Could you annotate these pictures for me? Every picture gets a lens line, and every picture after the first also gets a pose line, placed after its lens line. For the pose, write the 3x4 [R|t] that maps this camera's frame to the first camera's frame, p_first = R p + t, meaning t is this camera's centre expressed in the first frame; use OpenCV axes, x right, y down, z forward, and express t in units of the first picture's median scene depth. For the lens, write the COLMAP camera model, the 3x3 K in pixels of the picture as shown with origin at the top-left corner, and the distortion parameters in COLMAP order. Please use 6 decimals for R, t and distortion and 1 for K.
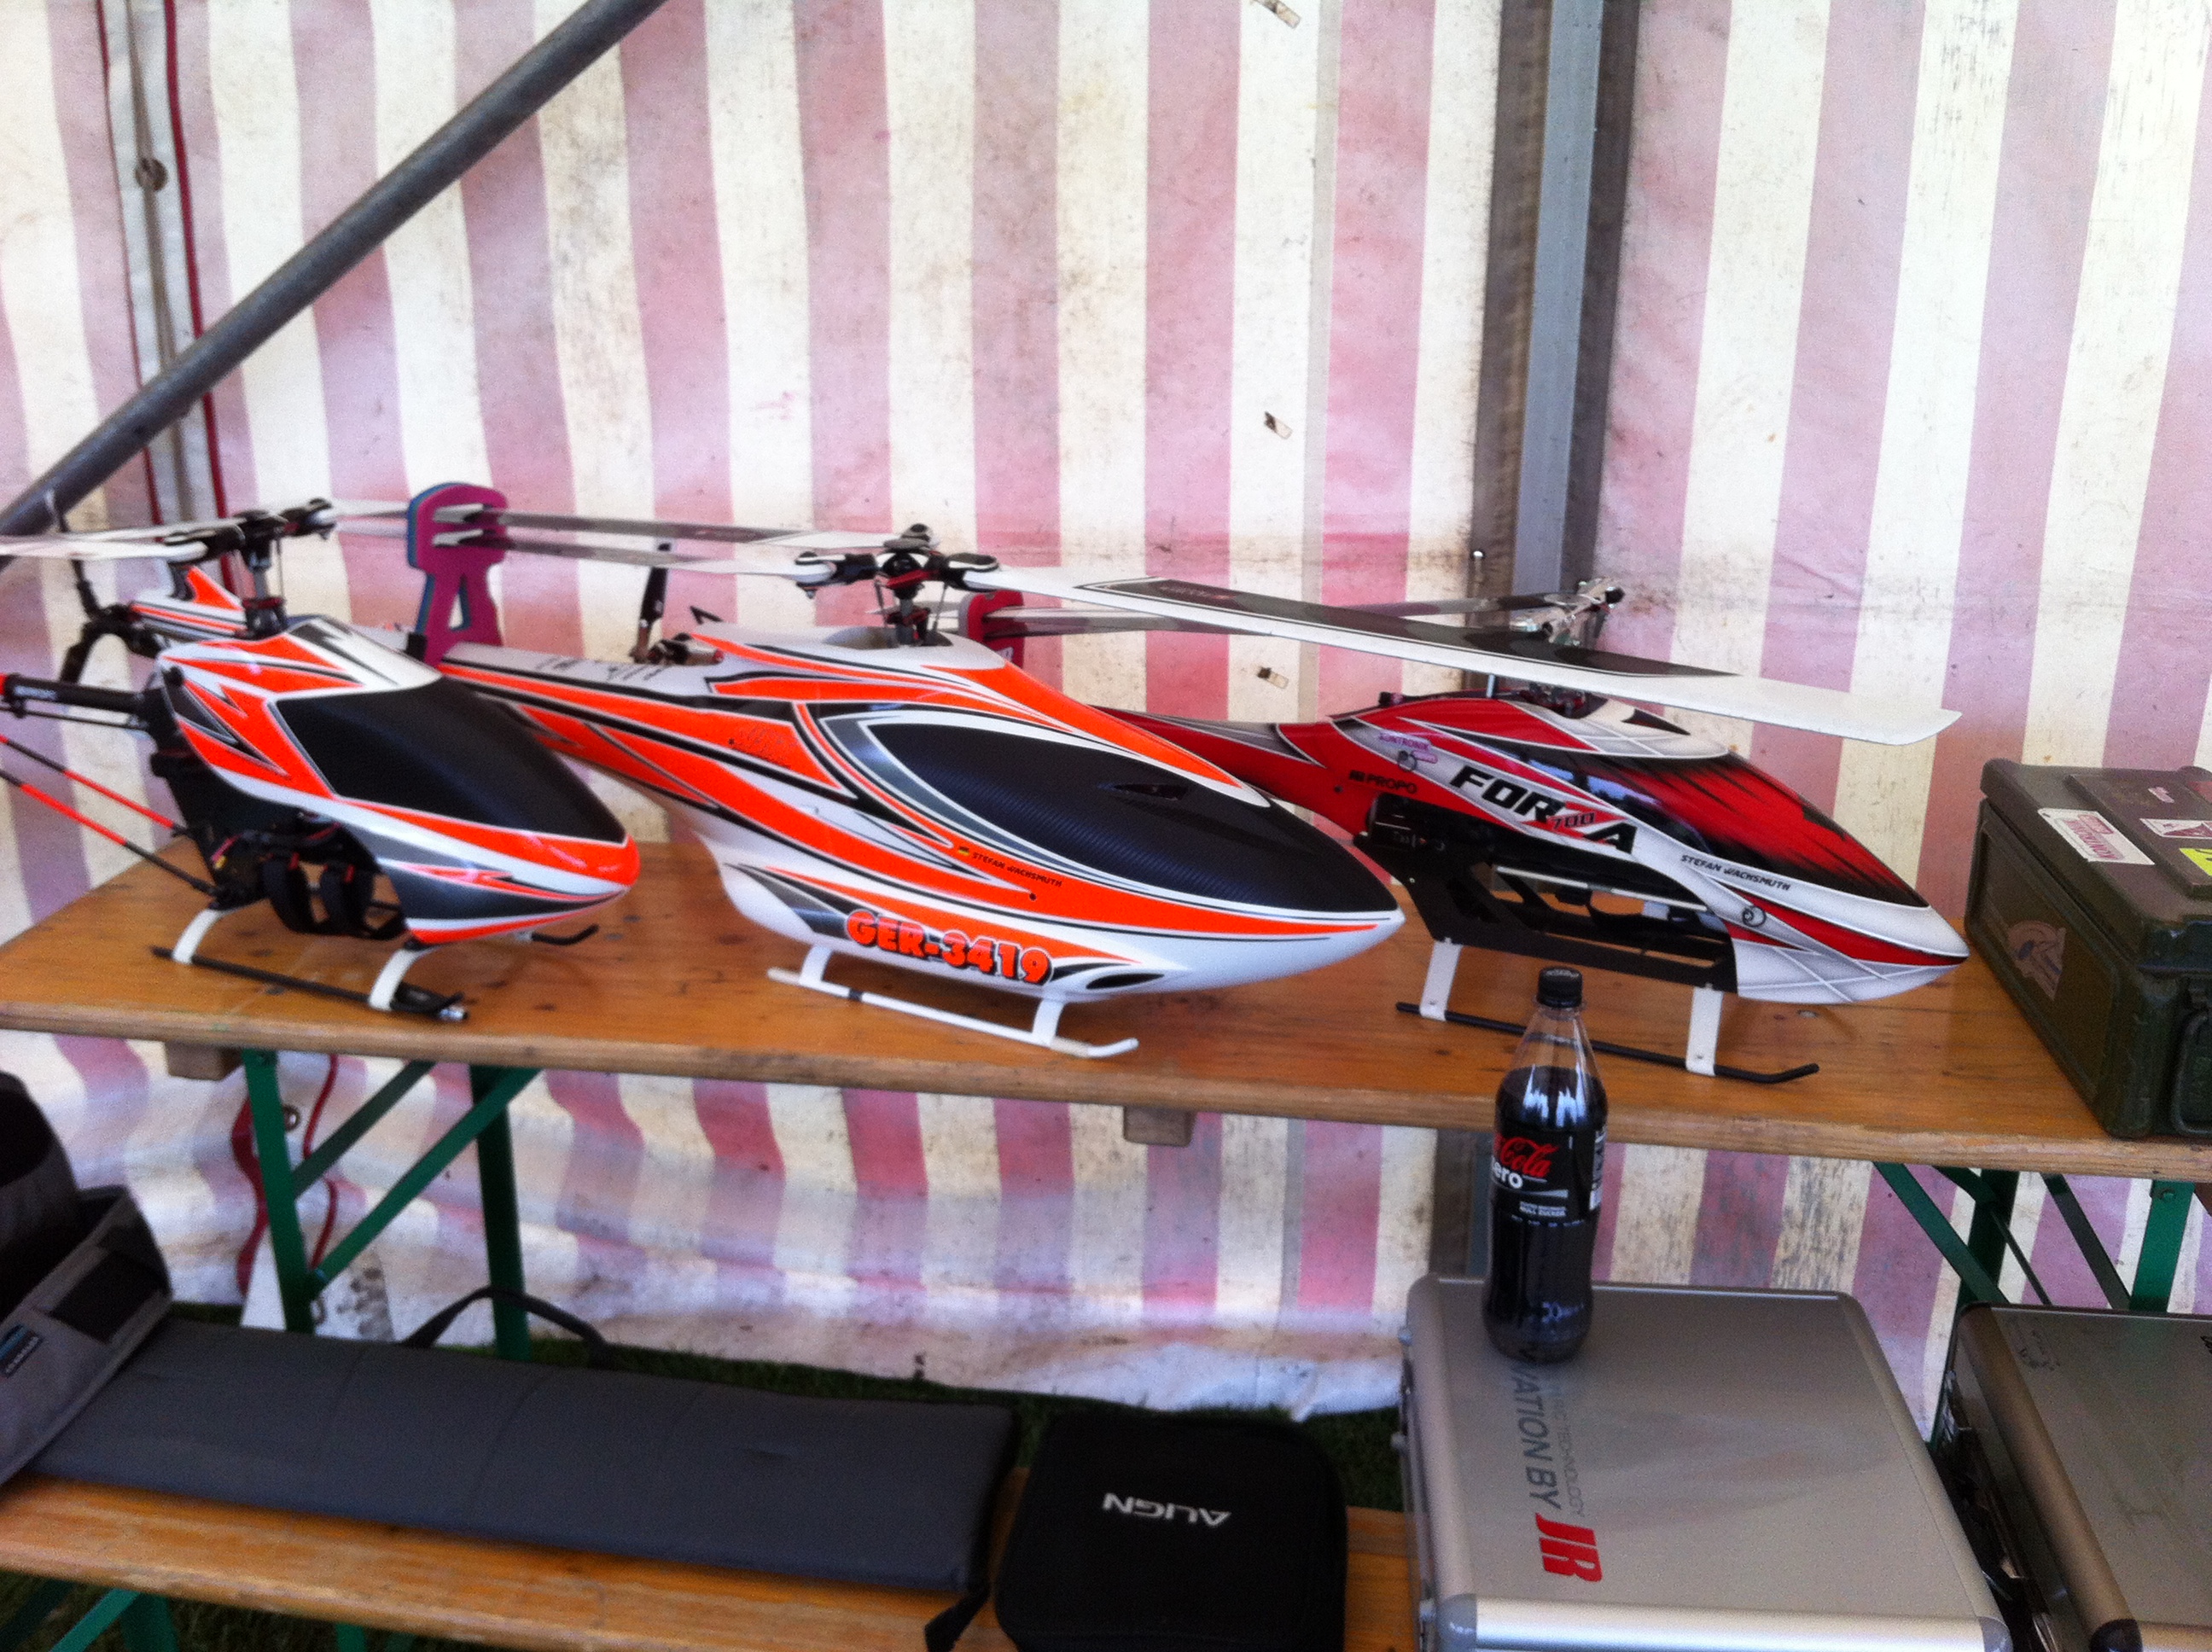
lens RADIAL K [[2243.7, 0, 1150.8], [0, 2243.7, 821.8], [0, 0, 1]] dist [-0.002945, -0.215172]
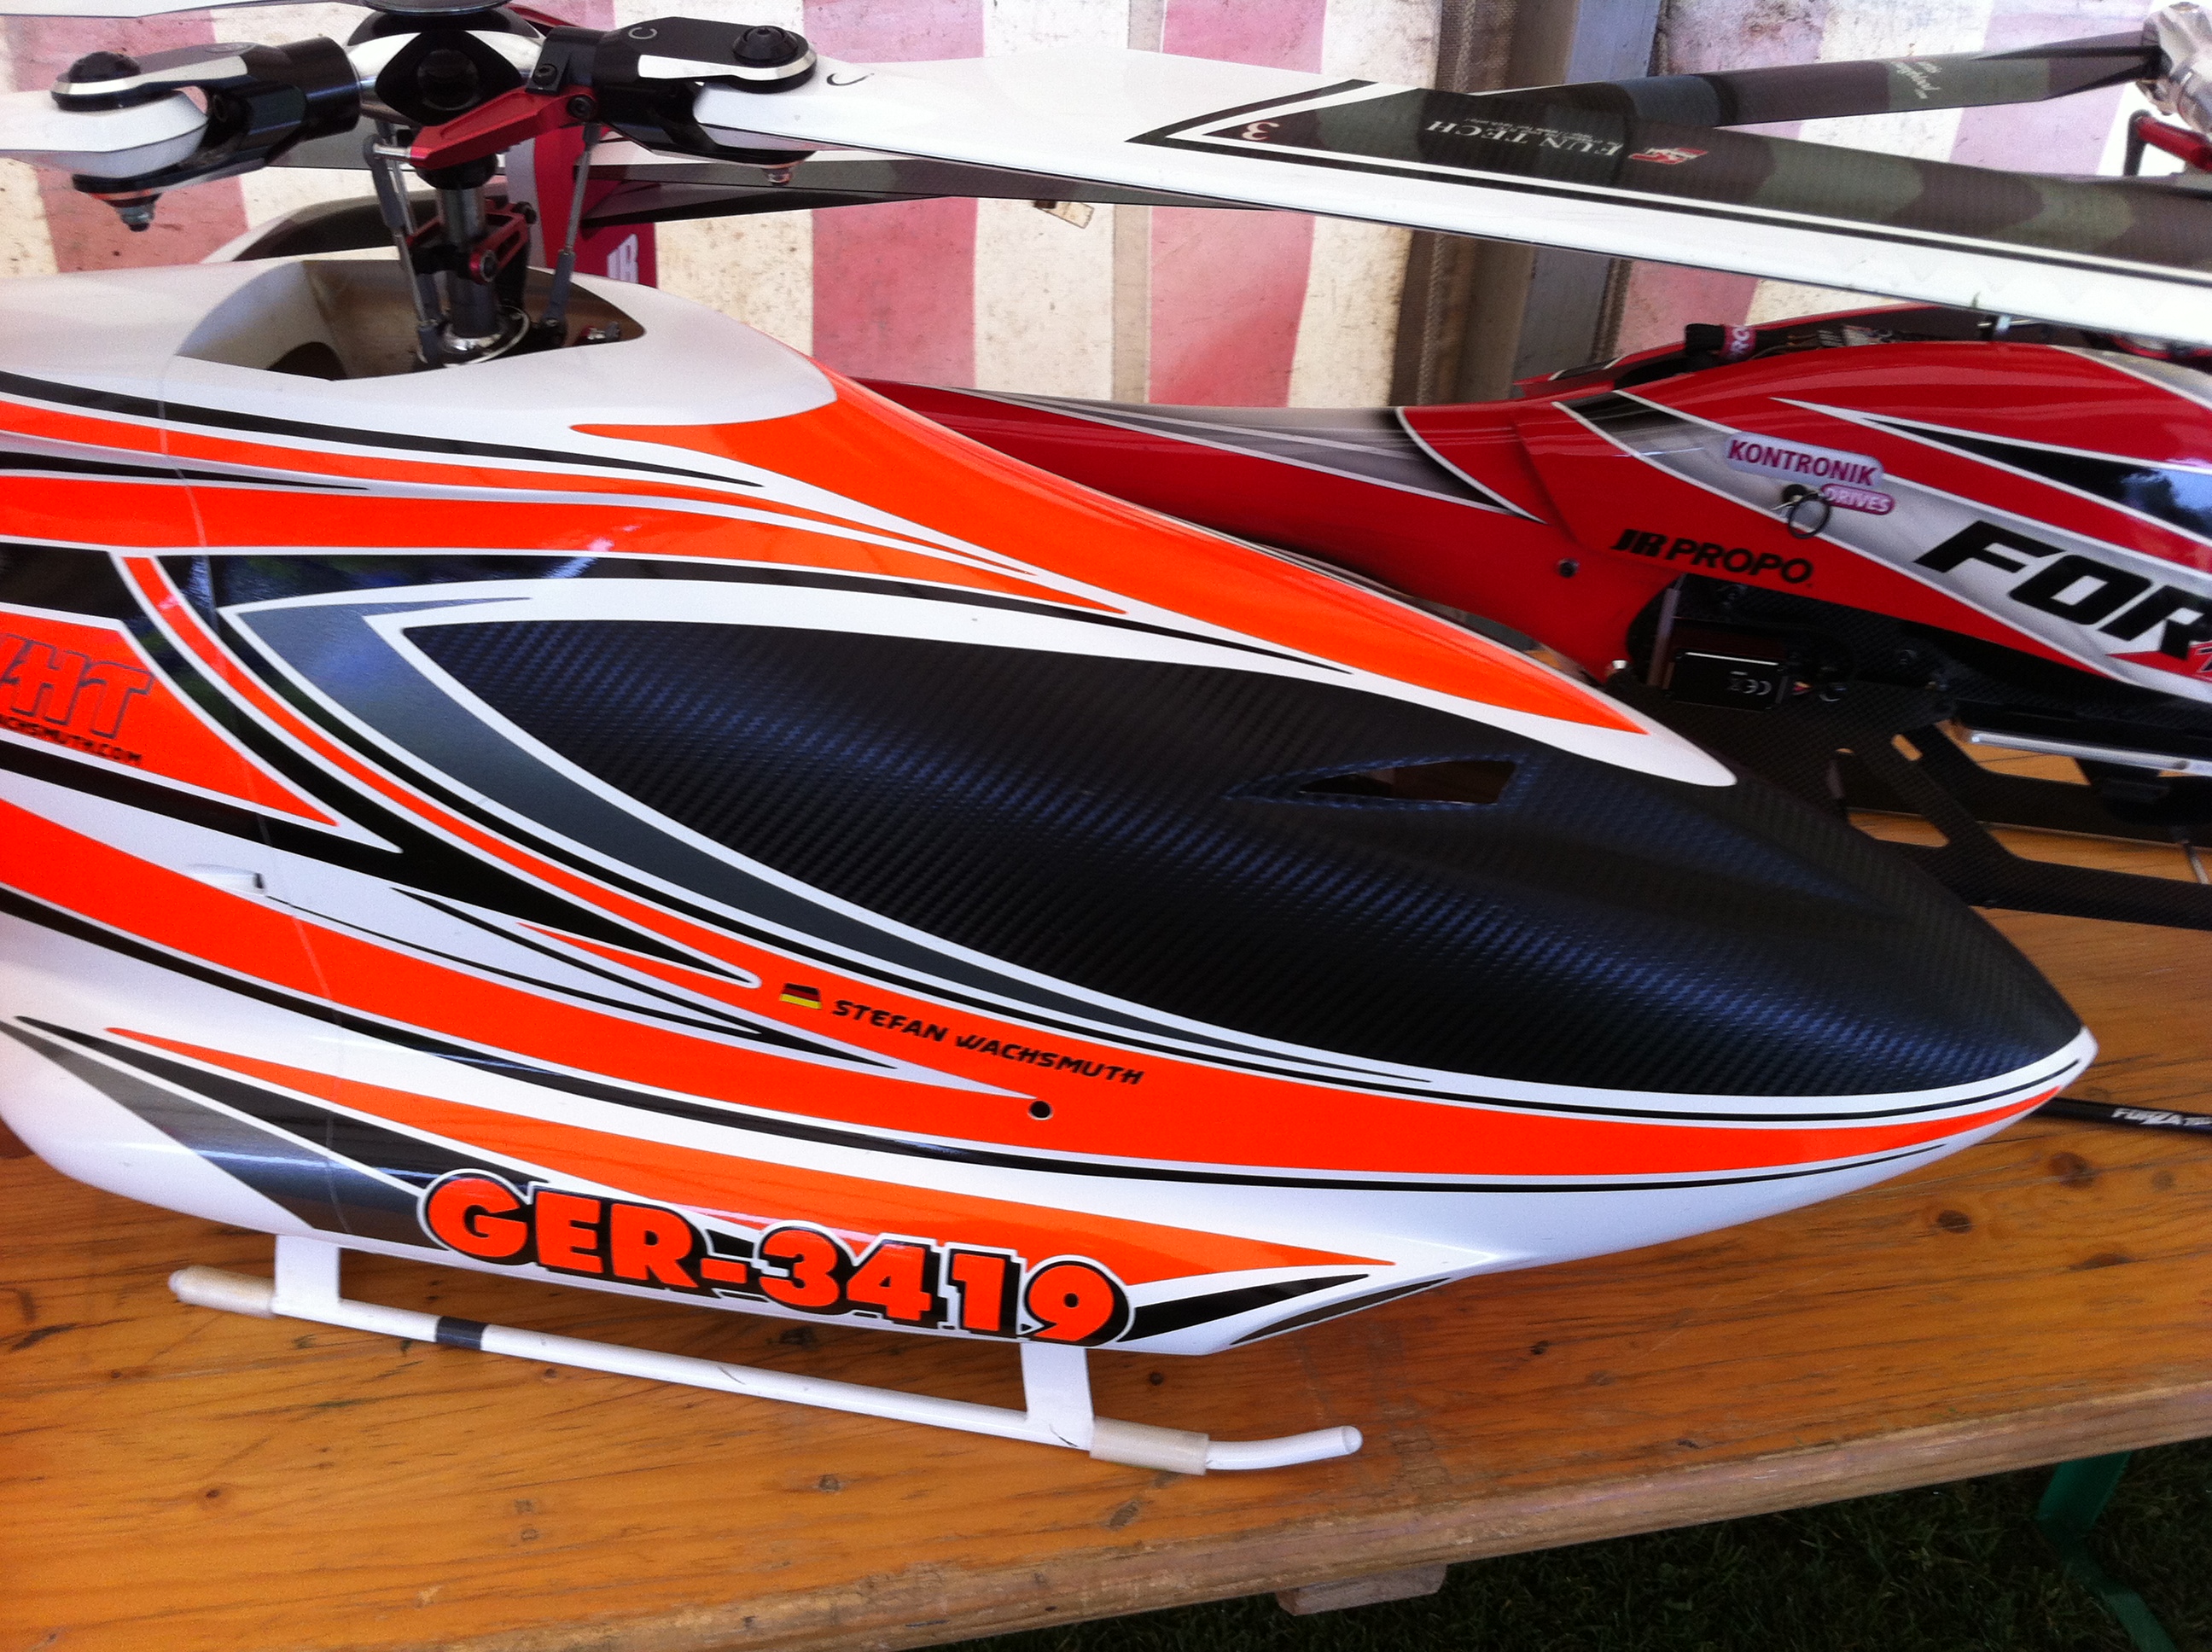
lens RADIAL K [[2243.7, 0, 1150.8], [0, 2243.7, 821.8], [0, 0, 1]] dist [-0.002945, -0.215172]
pose [[0.935653, -0.159593, 0.314777, -0.130484], [0.064941, 0.954540, 0.290924, -0.099095], [-0.346896, -0.251762, 0.903482, 0.680788]]
